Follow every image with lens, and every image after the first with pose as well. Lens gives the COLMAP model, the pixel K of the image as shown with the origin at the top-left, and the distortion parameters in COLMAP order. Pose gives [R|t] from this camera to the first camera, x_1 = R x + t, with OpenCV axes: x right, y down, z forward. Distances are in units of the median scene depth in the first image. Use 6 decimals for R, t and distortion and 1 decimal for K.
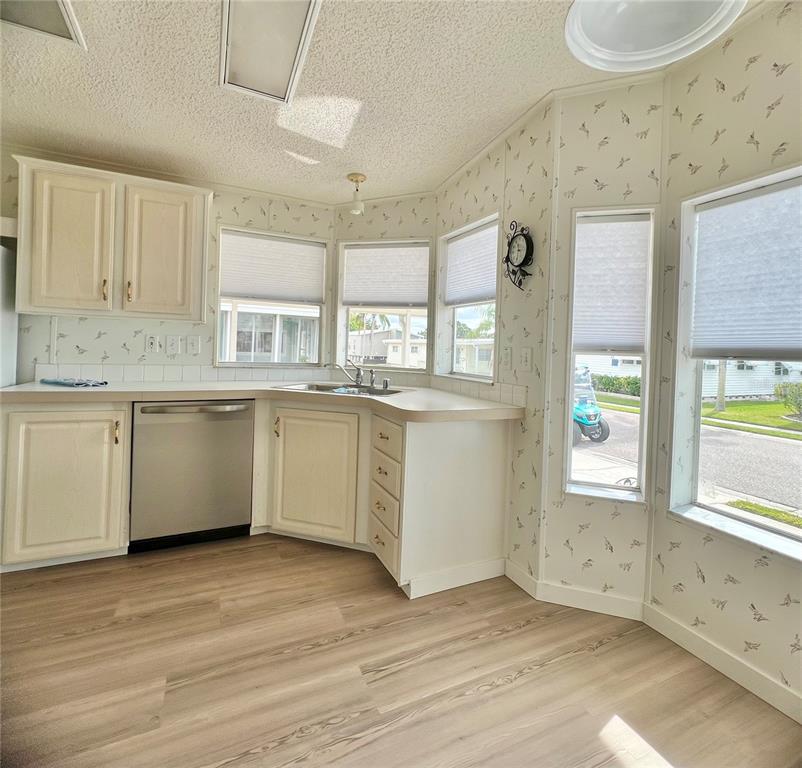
lens RADIAL K [[439.0, 0, 441.0], [0, 439.0, 350.6], [0, 0, 1]] dist [0.002946, -0.001225]
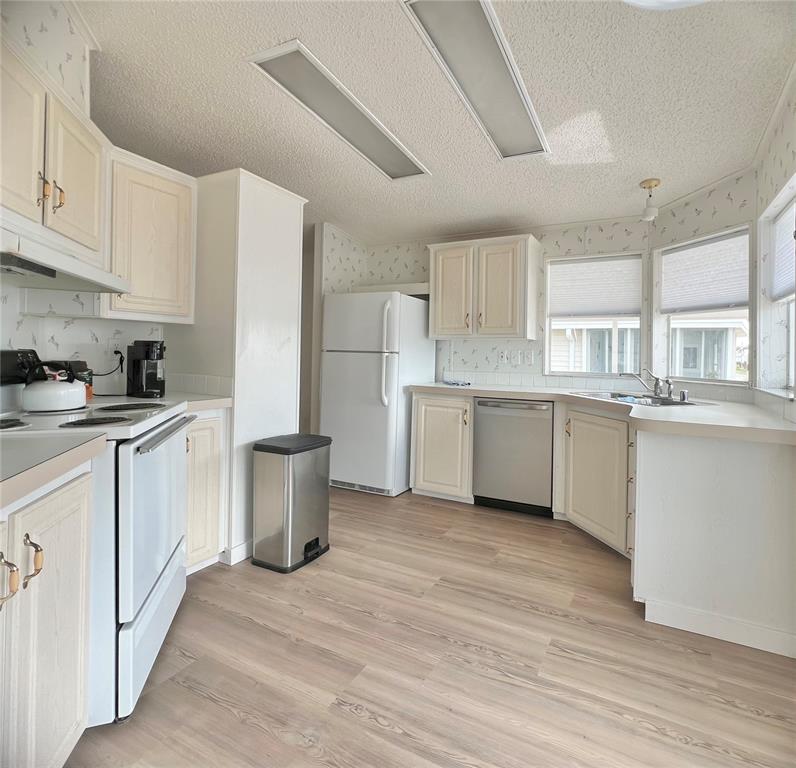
lens RADIAL K [[438.0, 0, 443.1], [0, 438.0, 351.3], [0, 0, 1]] dist [-0.008686, 0.002304]
pose [[0.587434, -0.030787, -0.808687, 0.385765], [0.000185, 0.999281, -0.037908, 0.021640], [0.809272, 0.022119, 0.587017, 0.075306]]
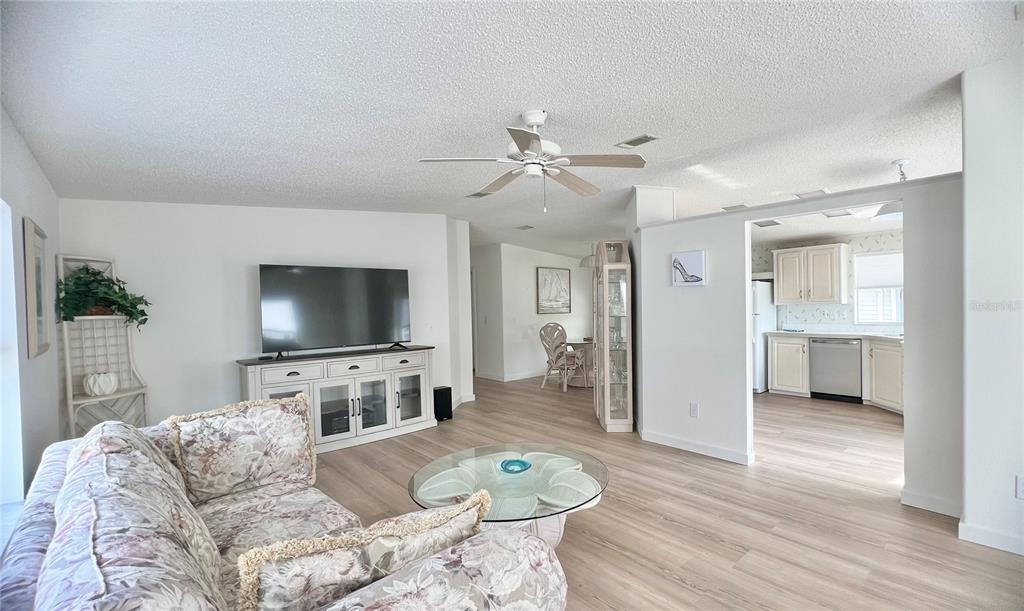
lens RADIAL K [[446.7, 0, 546.7], [0, 446.7, 314.3], [0, 0, 1]] dist [-0.002563, -0.000132]
pose [[0.261669, -0.025255, -0.964827, 1.395714], [0.026680, 0.999465, -0.018926, -0.011625], [0.964789, -0.020789, 0.262203, -1.147600]]
